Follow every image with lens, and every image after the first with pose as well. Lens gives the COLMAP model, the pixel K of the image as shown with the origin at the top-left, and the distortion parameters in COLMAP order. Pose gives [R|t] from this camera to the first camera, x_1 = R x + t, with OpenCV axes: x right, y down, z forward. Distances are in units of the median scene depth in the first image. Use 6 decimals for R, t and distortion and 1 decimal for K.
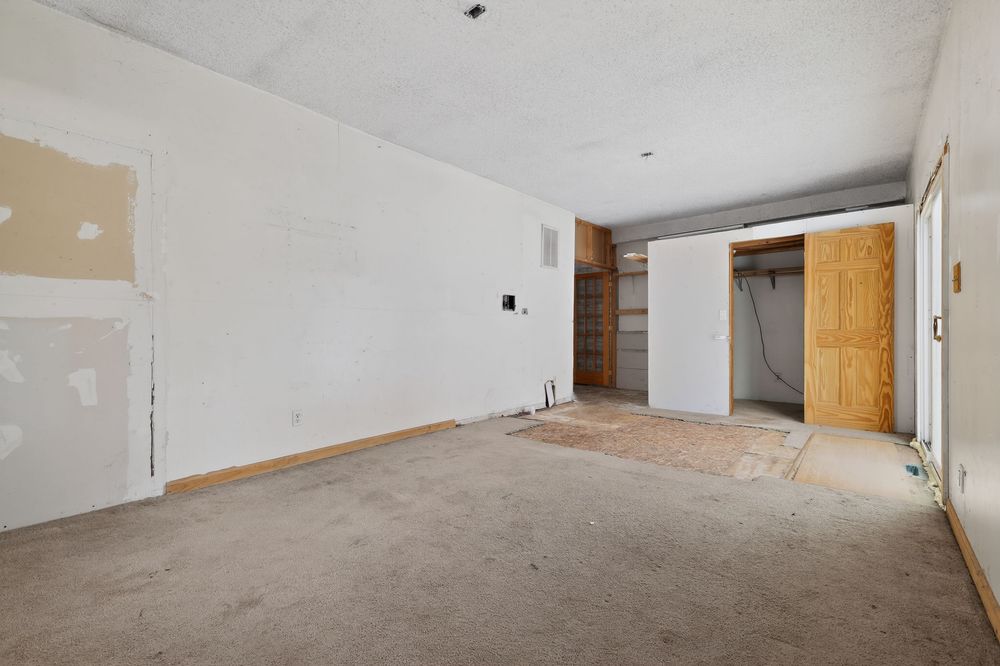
lens RADIAL K [[433.3, 0, 502.7], [0, 433.3, 333.3], [0, 0, 1]] dist [0.005509, 0.000331]
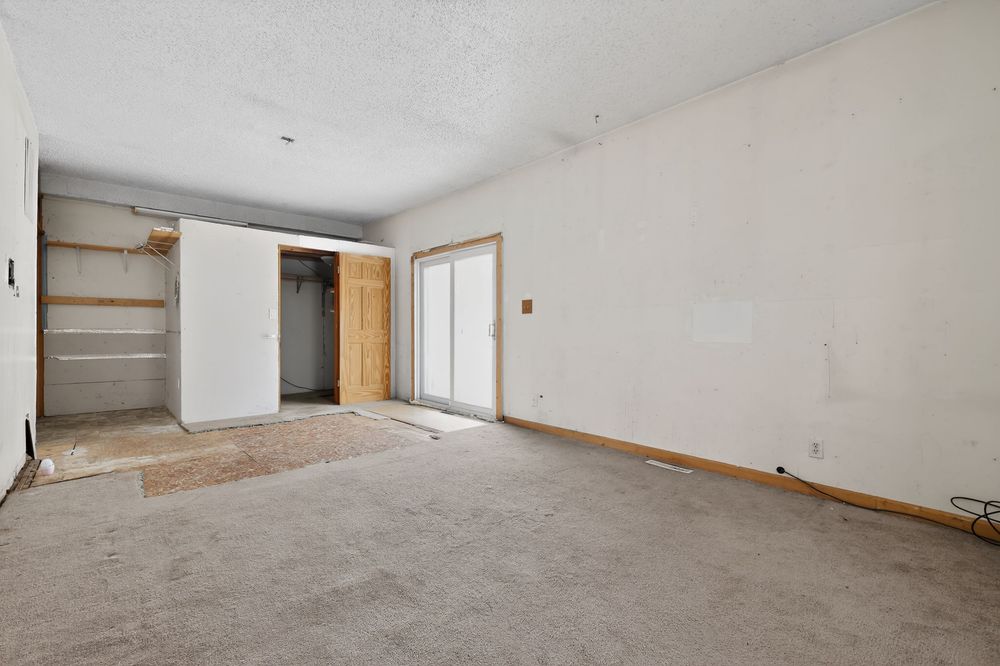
lens RADIAL K [[433.3, 0, 502.7], [0, 433.3, 332.5], [0, 0, 1]] dist [0.005509, 0.000331]
pose [[0.133443, 0.001973, 0.991055, -0.499299], [-0.000708, 0.999998, -0.001895, 0.002107], [-0.991056, -0.000449, 0.133444, 0.398955]]
